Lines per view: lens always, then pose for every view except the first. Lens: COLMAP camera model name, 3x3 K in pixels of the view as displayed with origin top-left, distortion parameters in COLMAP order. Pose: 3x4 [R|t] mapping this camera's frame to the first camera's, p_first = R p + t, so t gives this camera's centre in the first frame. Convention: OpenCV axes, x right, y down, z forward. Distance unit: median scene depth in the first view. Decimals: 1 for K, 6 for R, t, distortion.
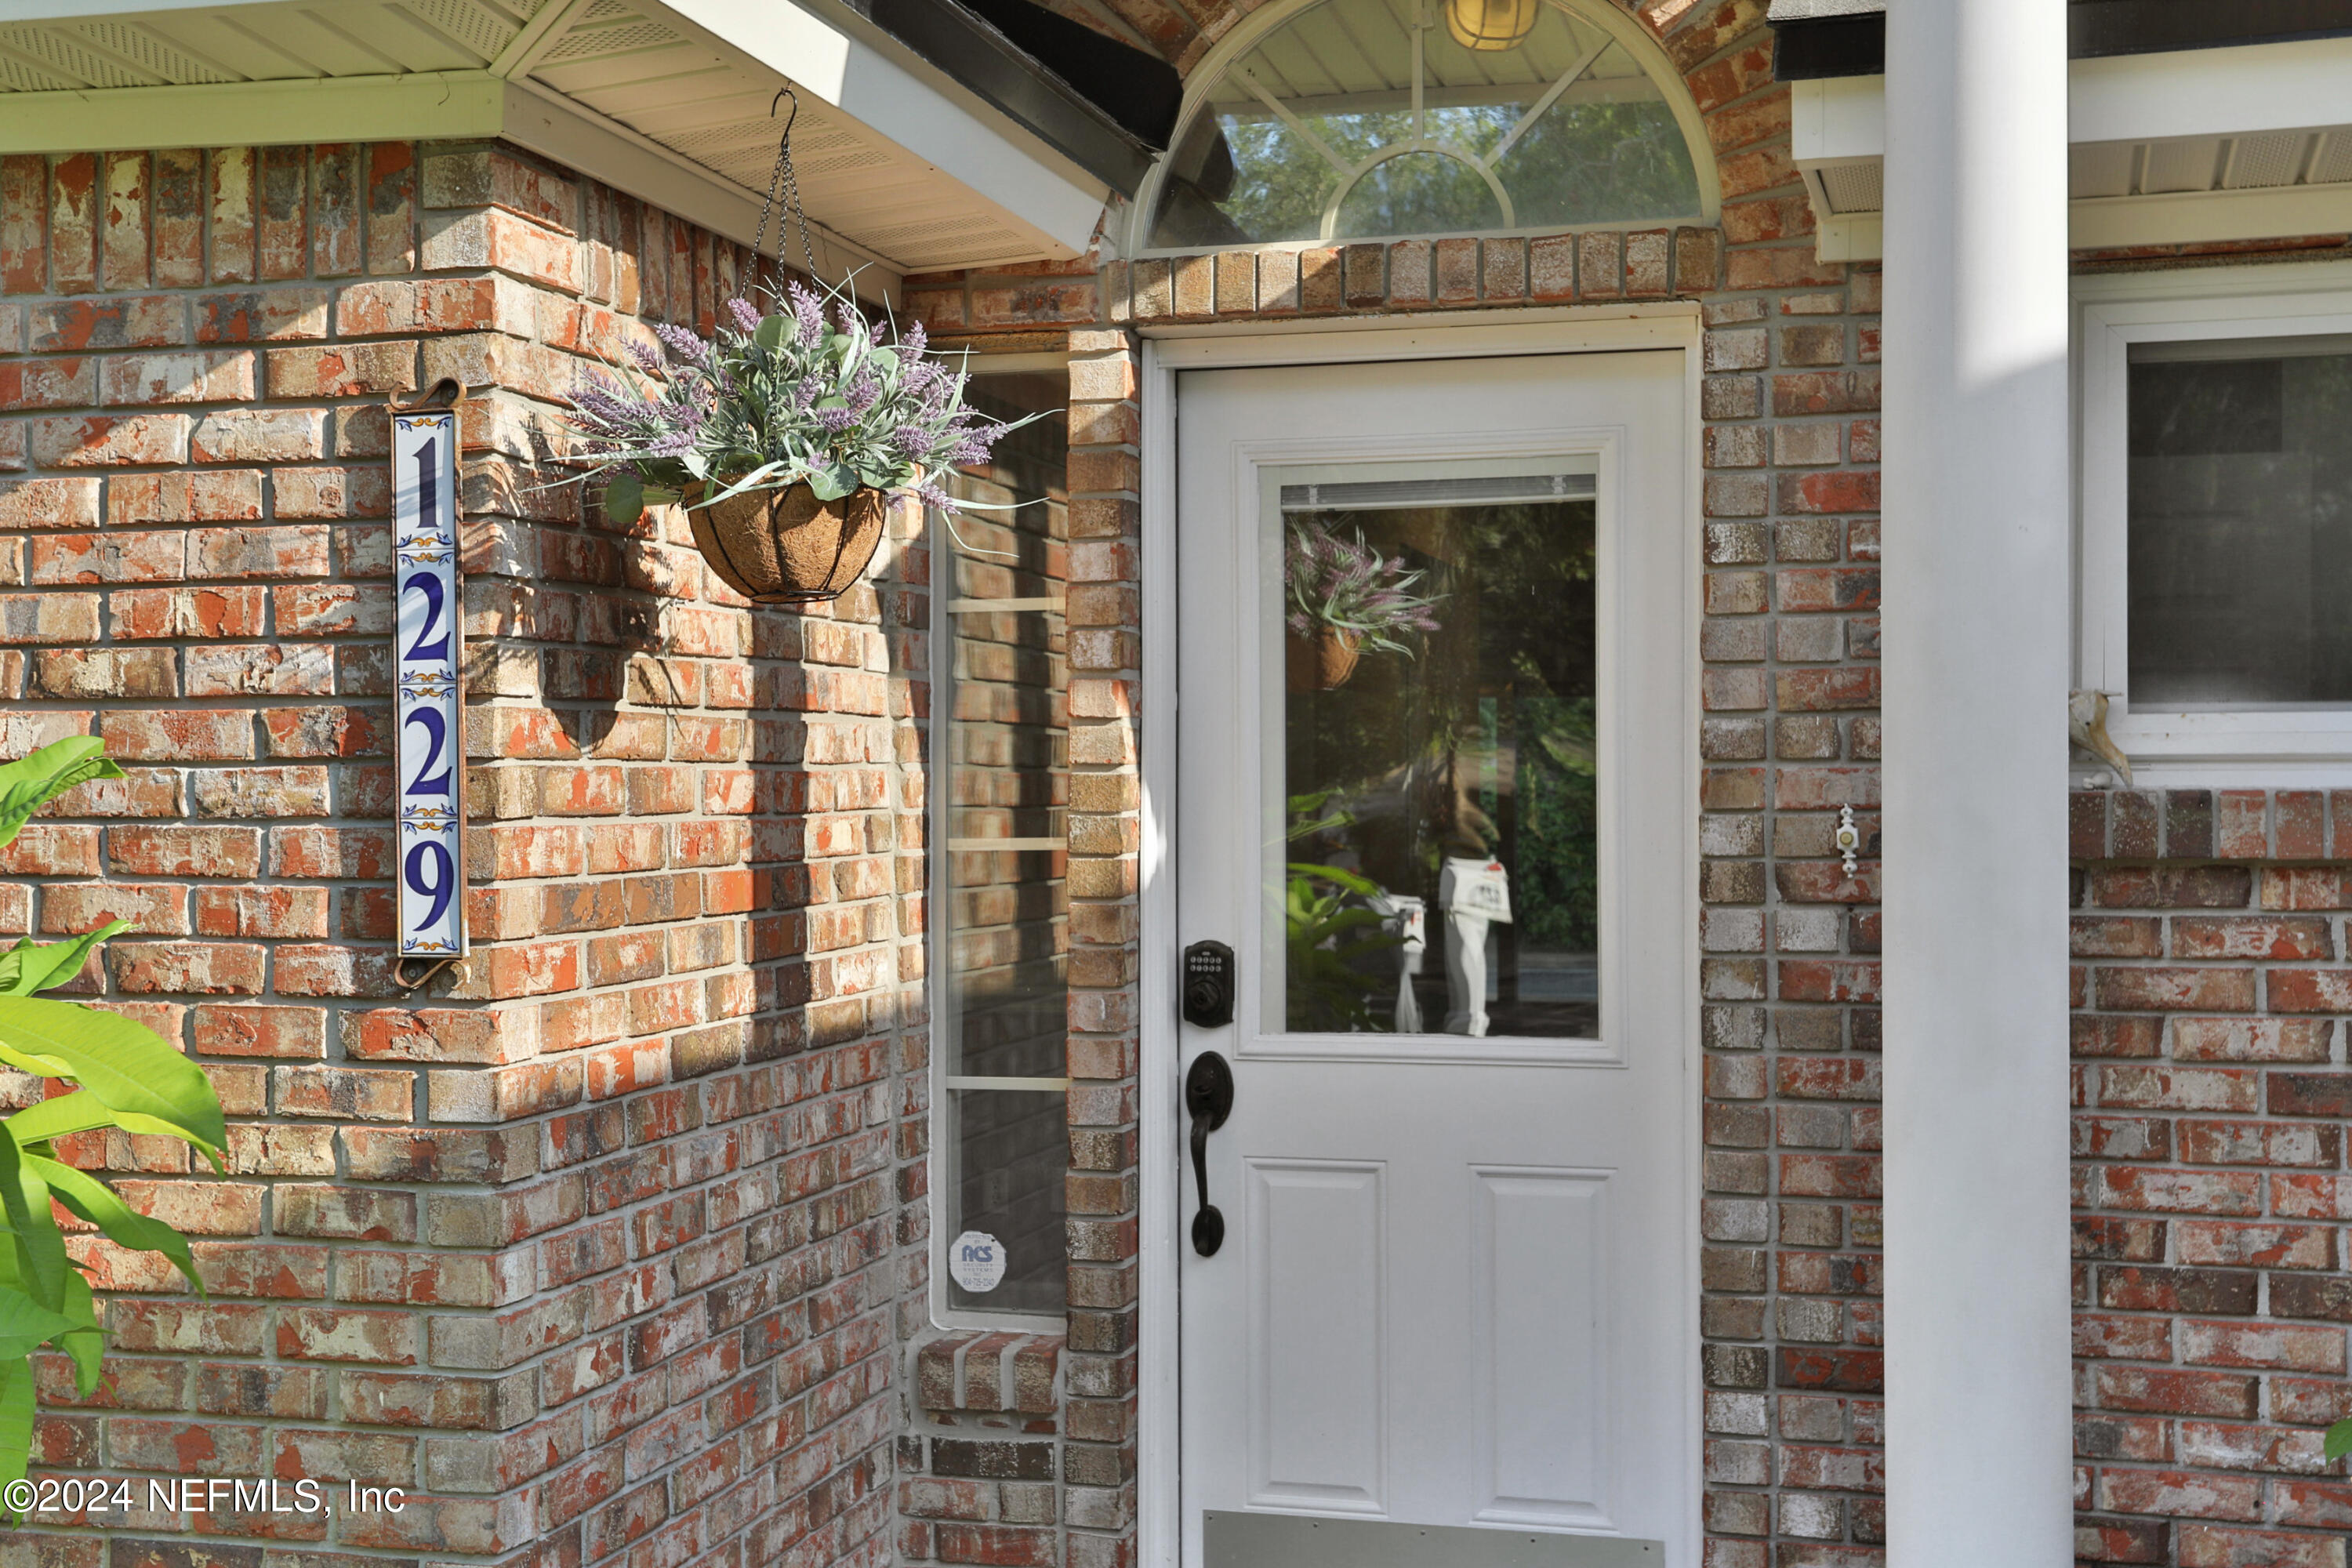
lens RADIAL K [[2722.4, 0, 1176.0], [0, 2722.4, 784.0], [0, 0, 1]] dist [0.029026, 0.019512]
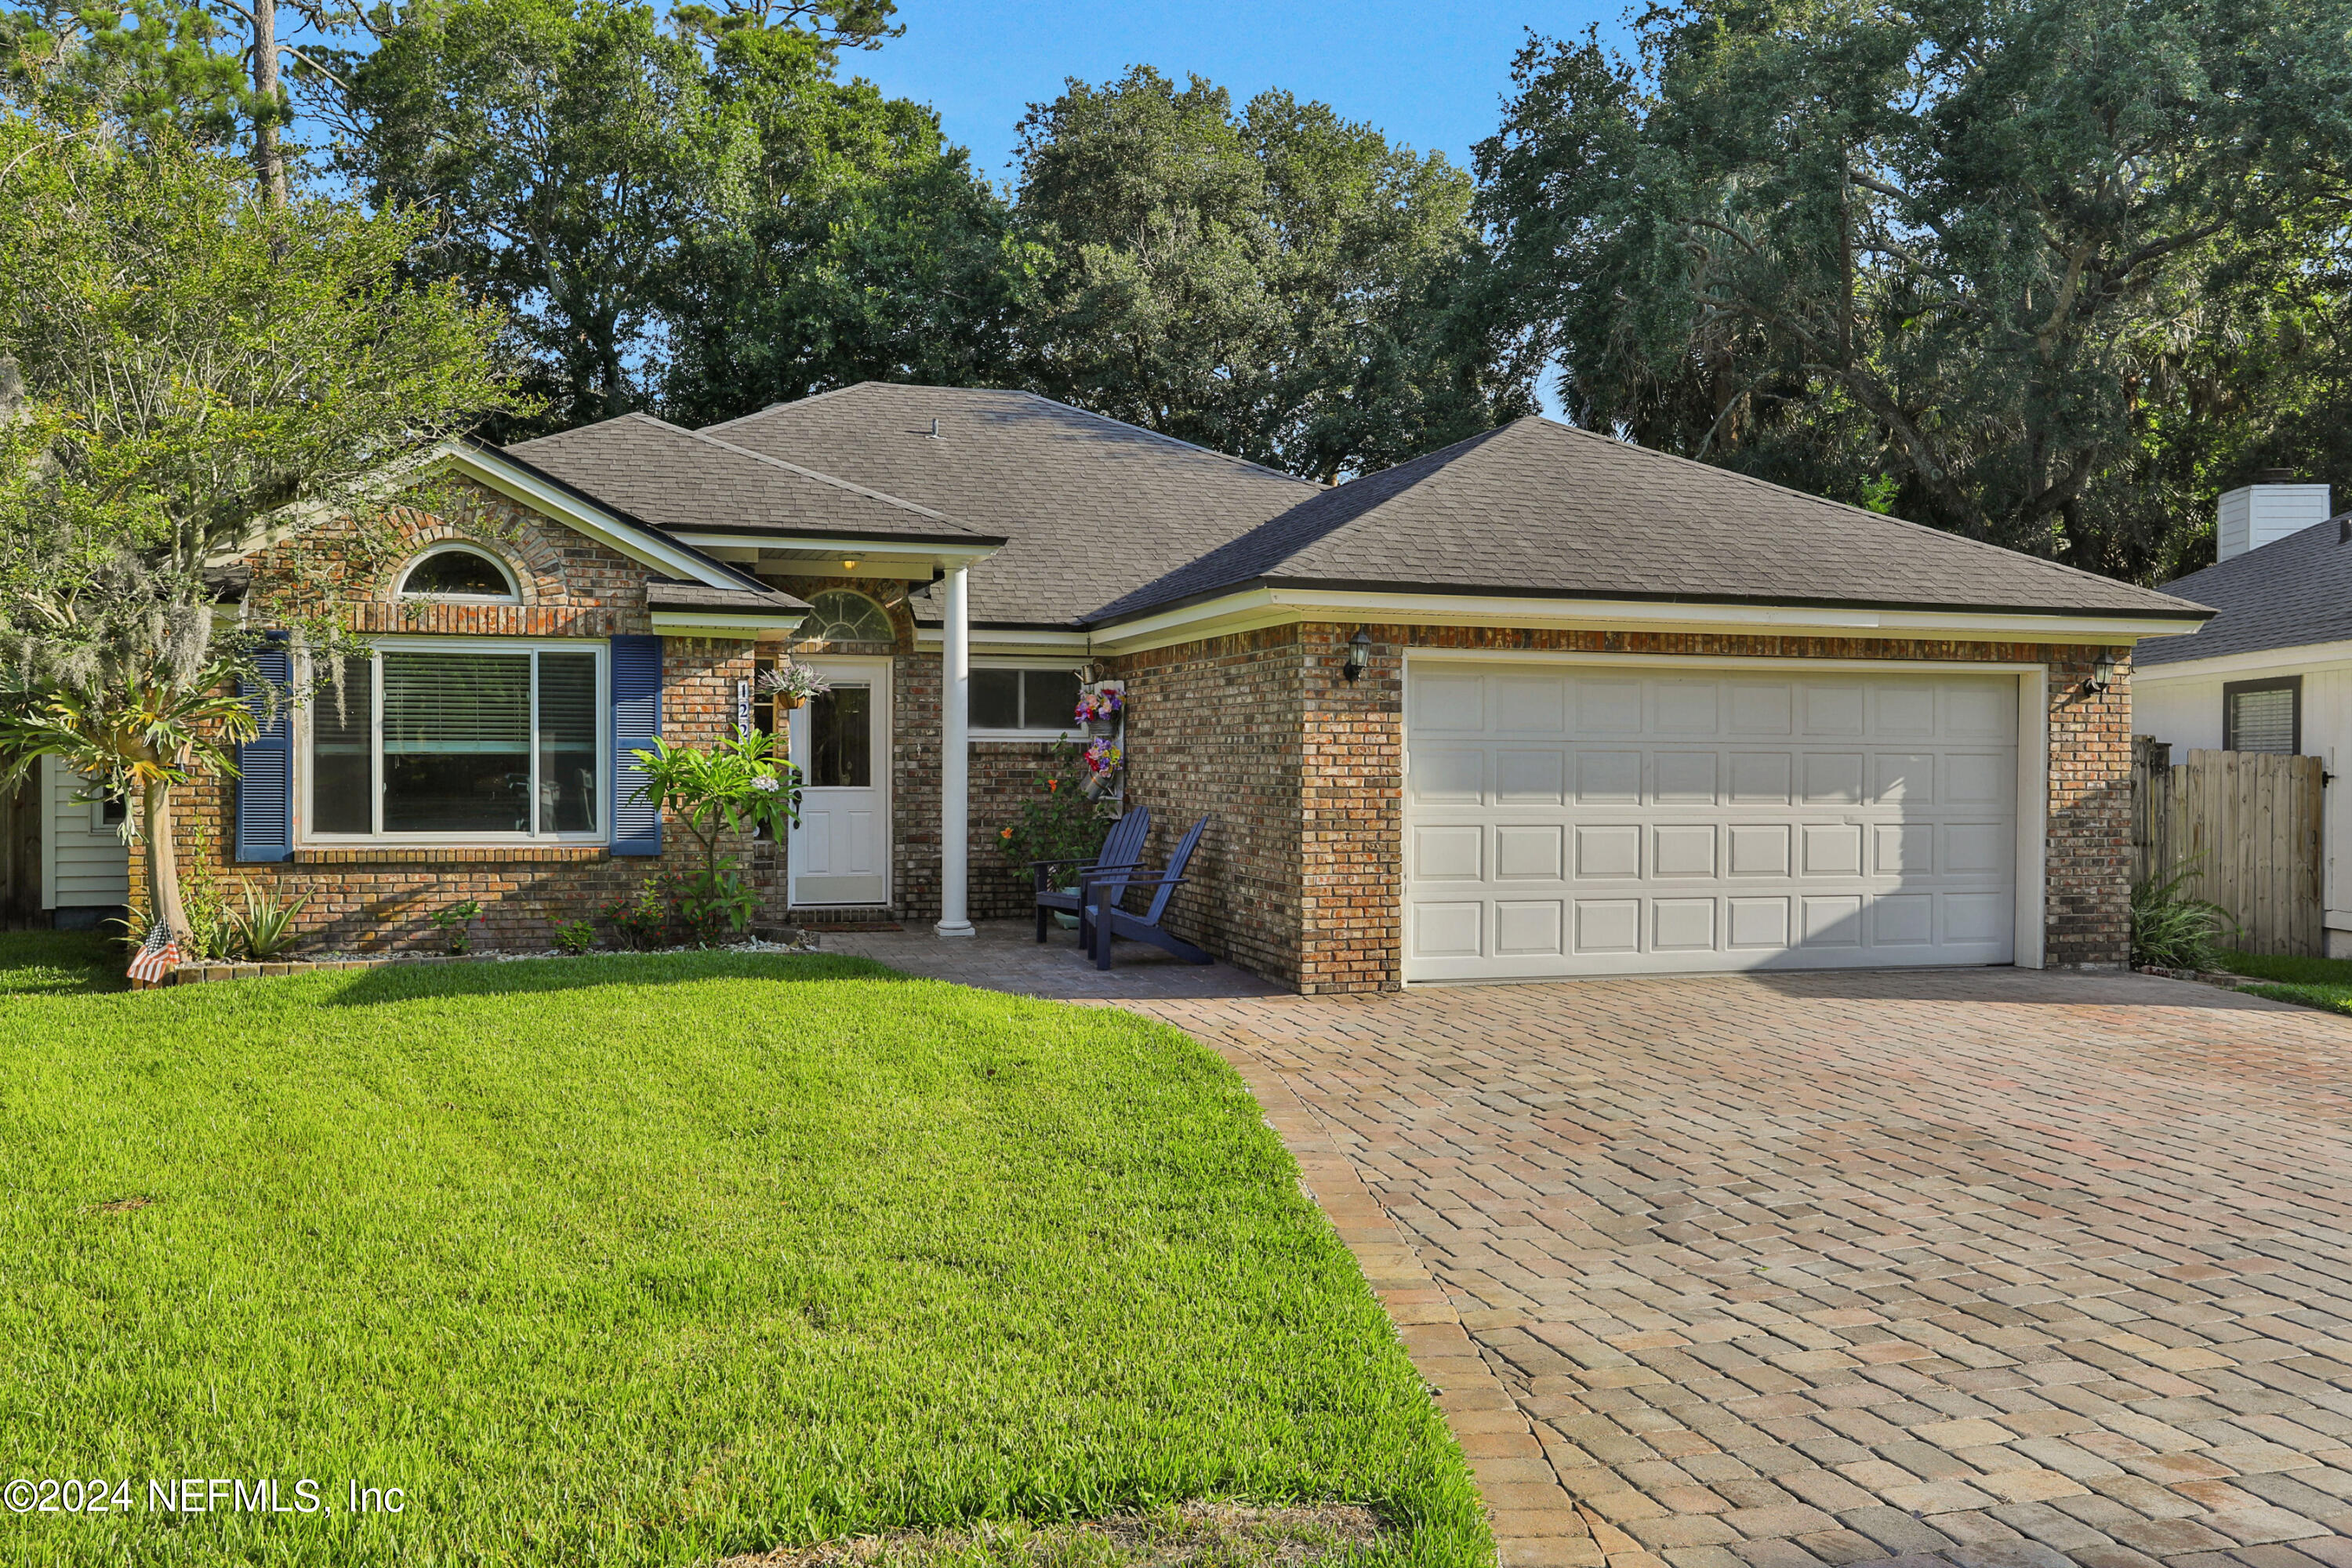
lens RADIAL K [[1912.5, 0, 1176.0], [0, 1912.5, 784.0], [0, 0, 1]] dist [-0.000896, -0.000053]
pose [[0.849145, 0.000716, 0.528160, -1.773313], [-0.005613, 0.999955, 0.007669, 0.073149], [-0.528131, -0.009477, 0.849110, -3.394757]]
